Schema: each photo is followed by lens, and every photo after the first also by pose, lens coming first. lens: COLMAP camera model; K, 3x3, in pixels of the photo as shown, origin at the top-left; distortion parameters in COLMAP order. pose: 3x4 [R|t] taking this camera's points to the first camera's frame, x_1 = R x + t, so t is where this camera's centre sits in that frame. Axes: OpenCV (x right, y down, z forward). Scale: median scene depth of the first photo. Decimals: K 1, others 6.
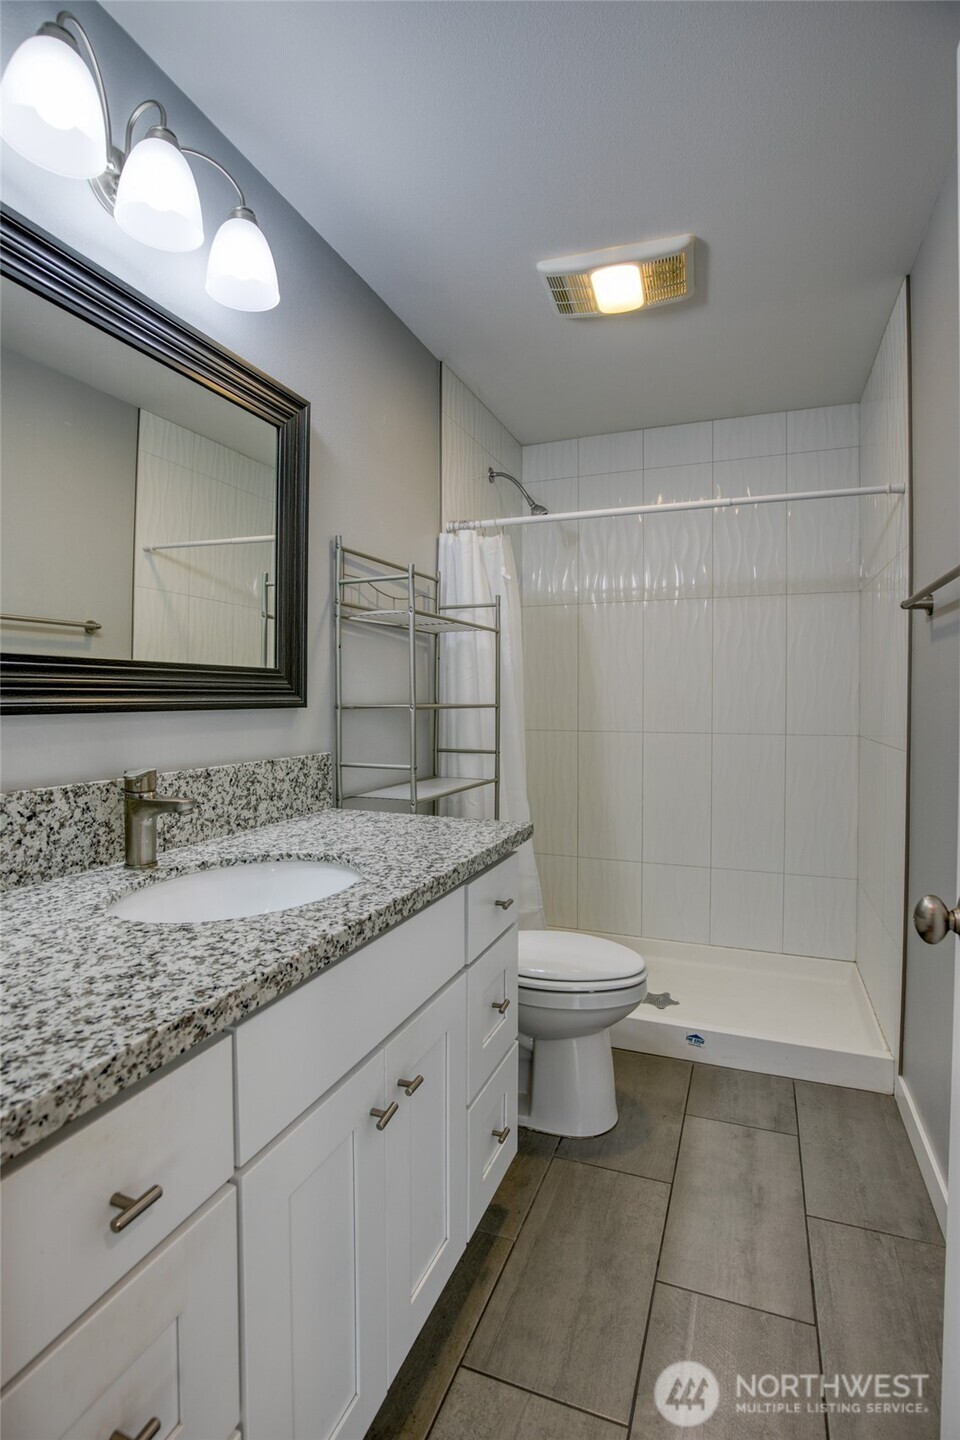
lens RADIAL K [[674.9, 0, 511.1], [0, 674.9, 713.7], [0, 0, 1]] dist [-0.033833, 0.006686]
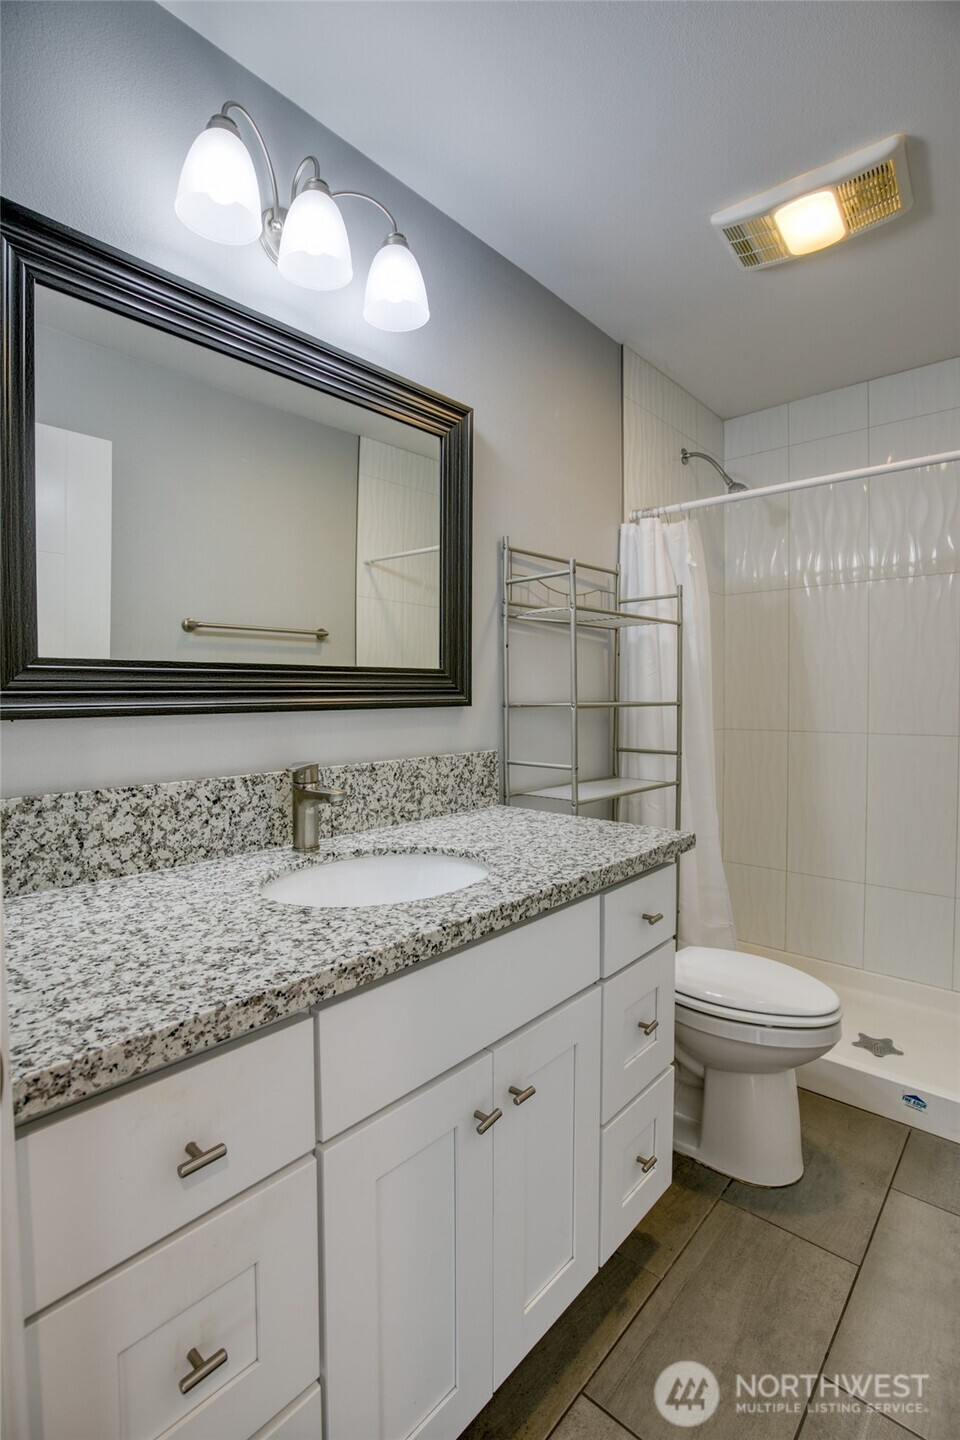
lens RADIAL K [[674.9, 0, 479.6], [0, 674.9, 716.1], [0, 0, 1]] dist [-0.033833, 0.006686]
pose [[0.929966, 0.006425, -0.367591, 0.105295], [-0.002516, 0.999935, 0.011110, -0.006775], [0.367638, -0.009407, 0.929921, 0.049960]]
